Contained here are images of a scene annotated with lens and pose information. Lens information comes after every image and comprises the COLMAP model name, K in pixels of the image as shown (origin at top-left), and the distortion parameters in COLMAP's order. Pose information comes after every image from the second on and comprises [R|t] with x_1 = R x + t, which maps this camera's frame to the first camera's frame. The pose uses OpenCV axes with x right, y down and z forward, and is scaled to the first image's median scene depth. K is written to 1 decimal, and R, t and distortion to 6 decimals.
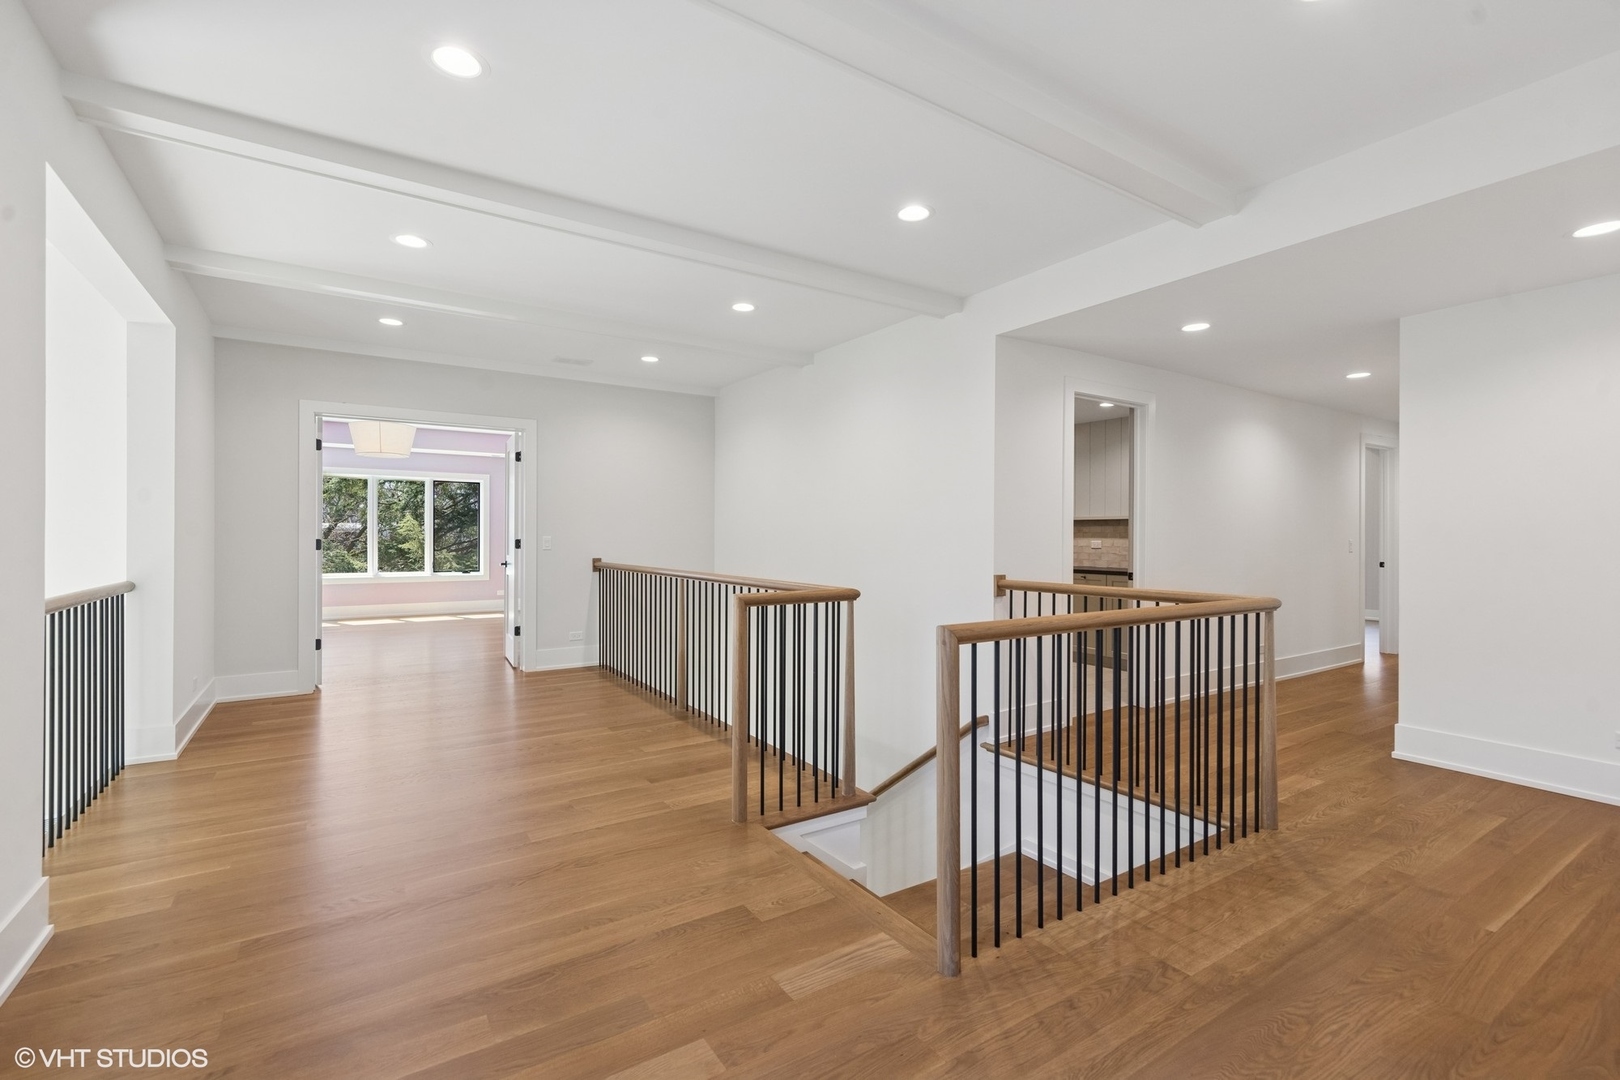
lens RADIAL K [[721.3, 0, 810.0], [0, 721.3, 540.0], [0, 0, 1]] dist [0.002622, -0.000050]
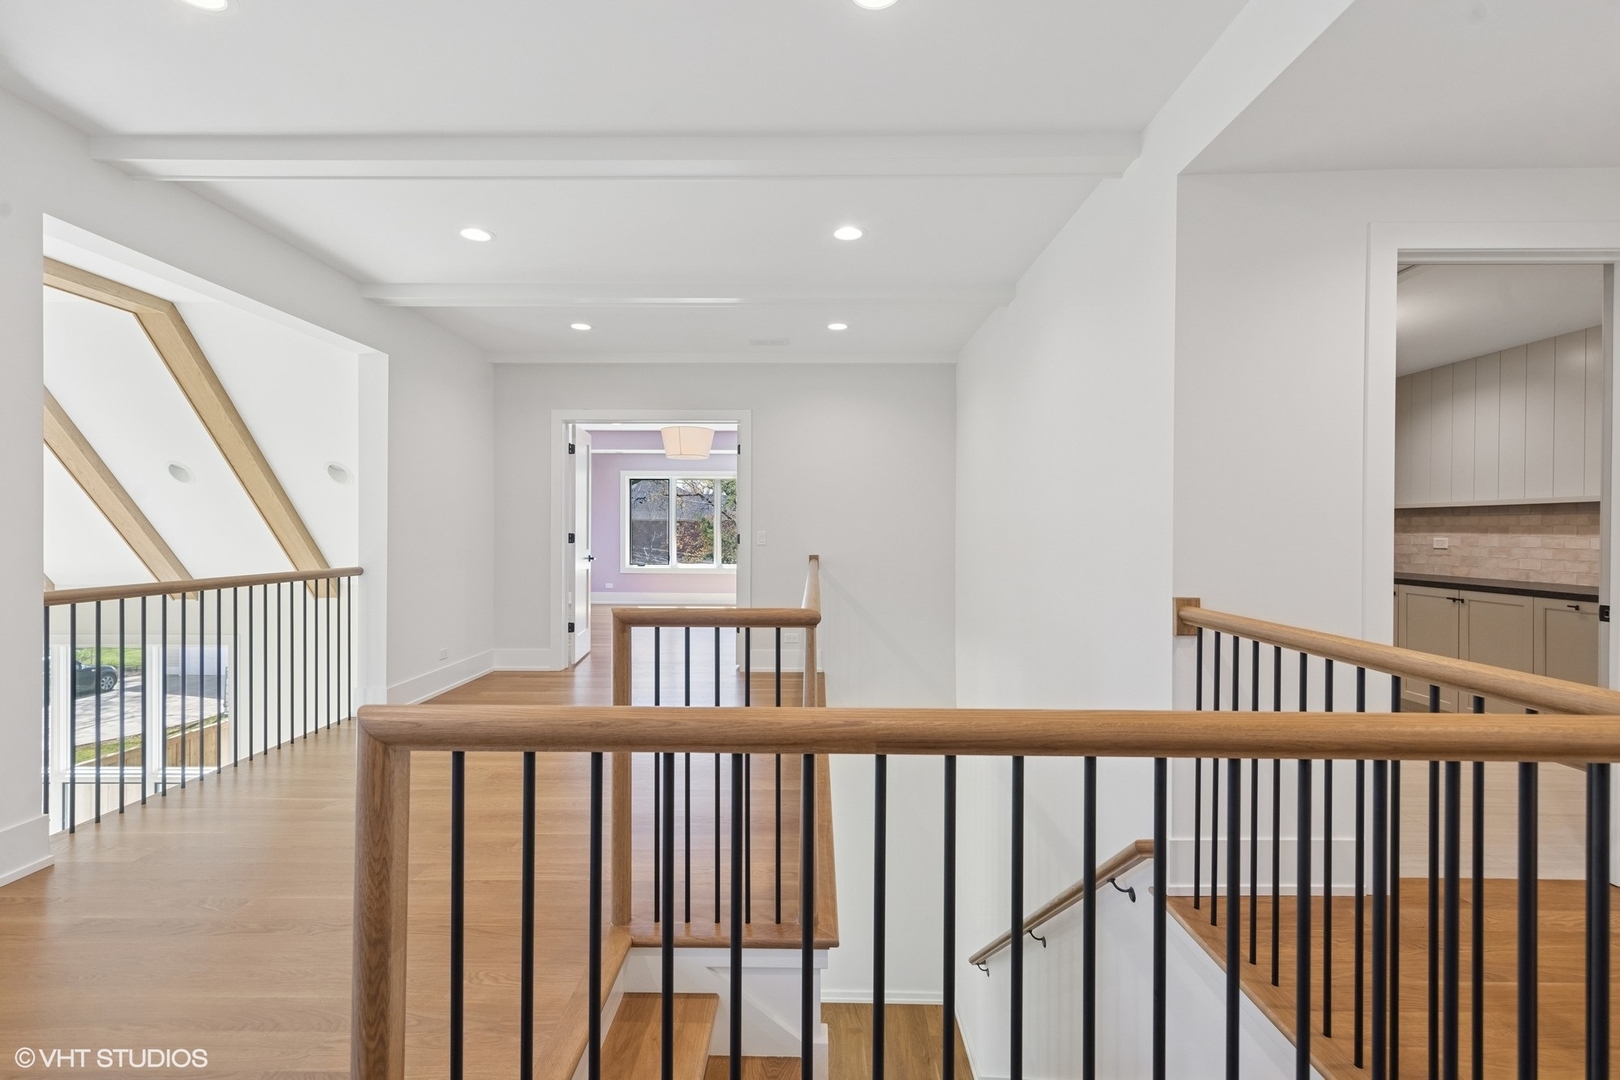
lens RADIAL K [[723.3, 0, 810.0], [0, 723.3, 540.0], [0, 0, 1]] dist [0.000243, 0.000346]
pose [[0.829728, 0.006750, -0.558127, 0.284816], [-0.003323, 0.999969, 0.007154, -0.000304], [0.558158, -0.004081, 0.829725, 0.309982]]
